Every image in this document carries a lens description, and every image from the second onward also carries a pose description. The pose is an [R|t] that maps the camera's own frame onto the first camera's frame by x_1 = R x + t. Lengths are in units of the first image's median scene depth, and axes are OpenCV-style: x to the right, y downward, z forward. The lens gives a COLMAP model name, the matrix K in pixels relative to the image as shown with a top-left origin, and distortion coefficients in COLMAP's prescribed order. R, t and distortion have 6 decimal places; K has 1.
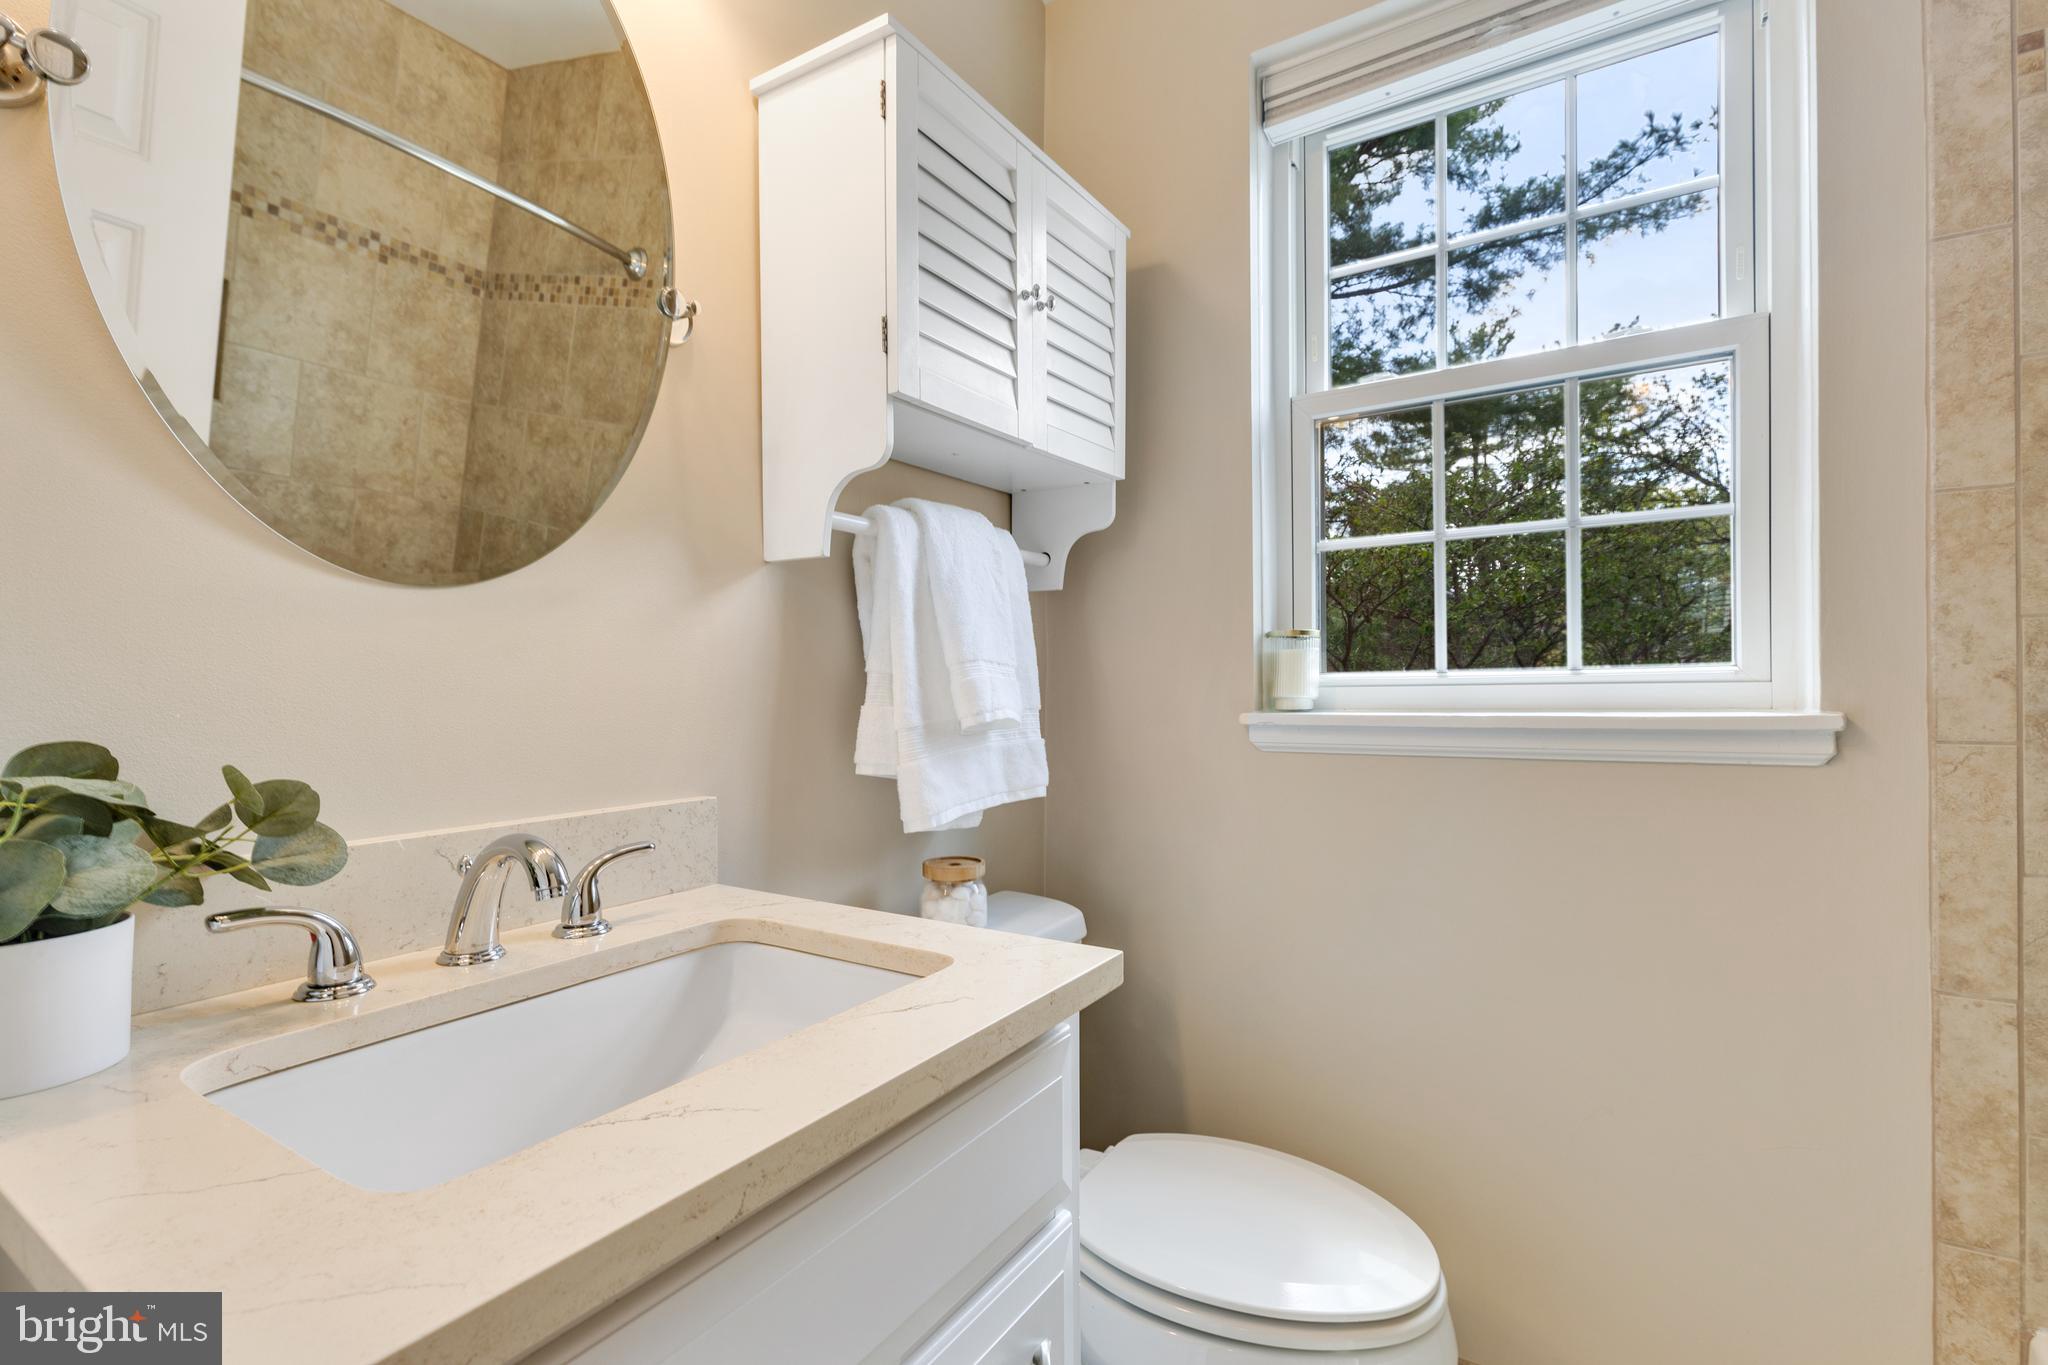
lens RADIAL K [[929.2, 0, 1026.4], [0, 929.2, 668.1], [0, 0, 1]] dist [0.003475, 0.000556]
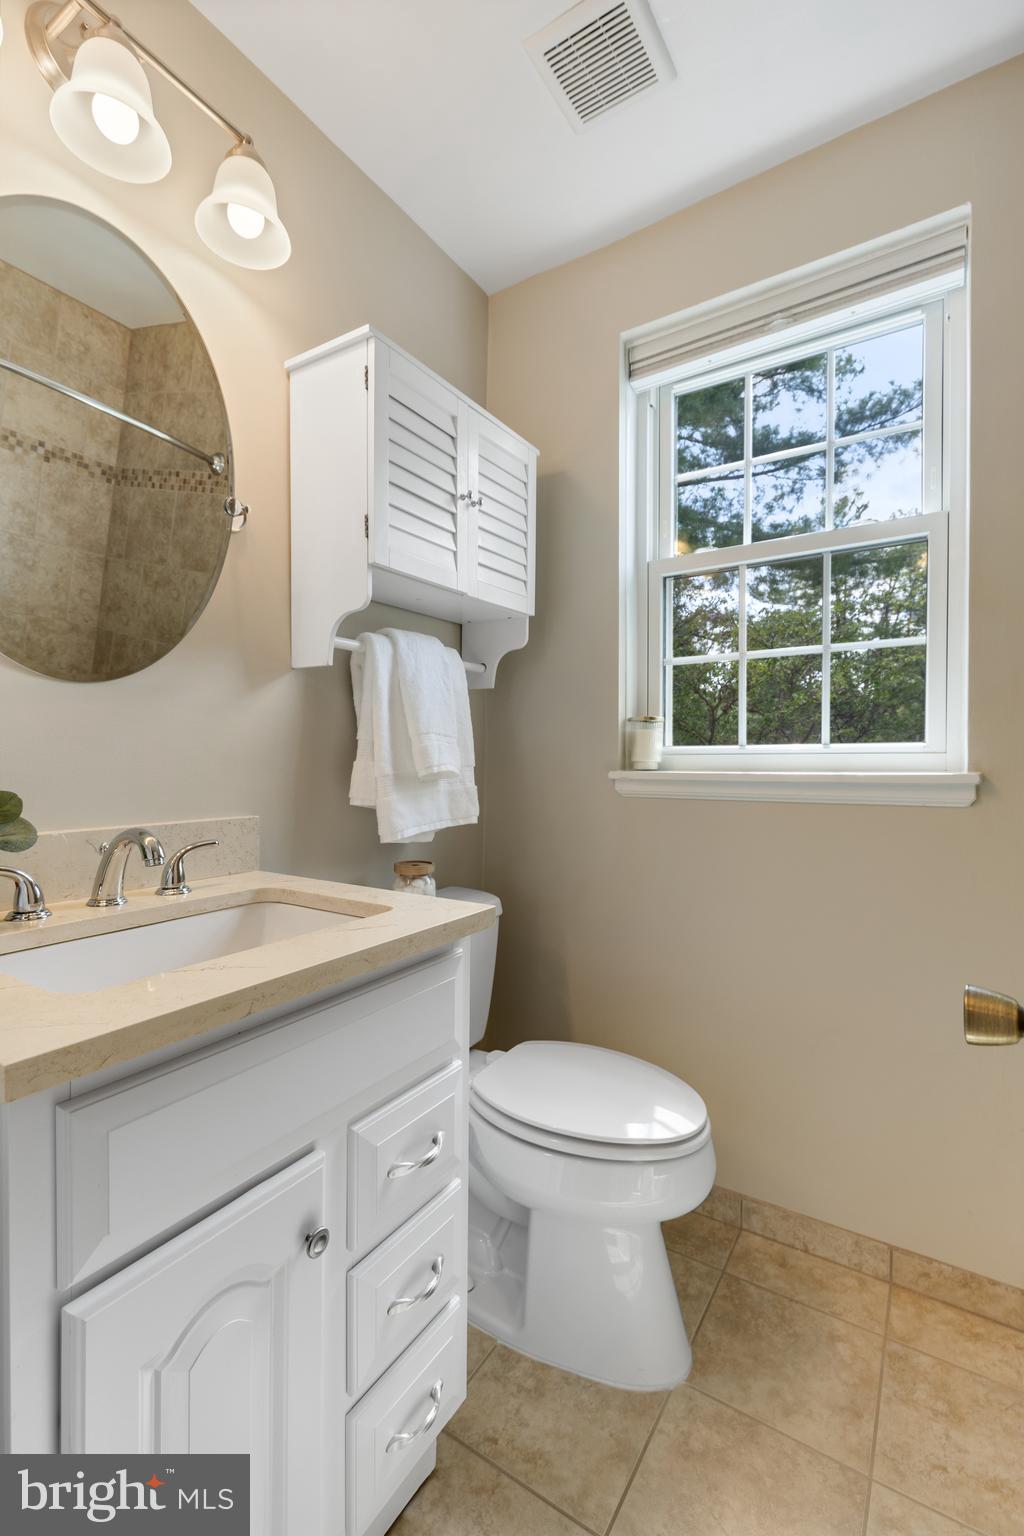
lens RADIAL K [[685.7, 0, 497.1], [0, 685.7, 754.1], [0, 0, 1]] dist [0.006715, -0.000142]
pose [[0.999800, 0.011903, -0.016050, 0.063938], [-0.011751, 0.999885, 0.009561, 0.011634], [0.016162, -0.009371, 0.999825, -0.116833]]
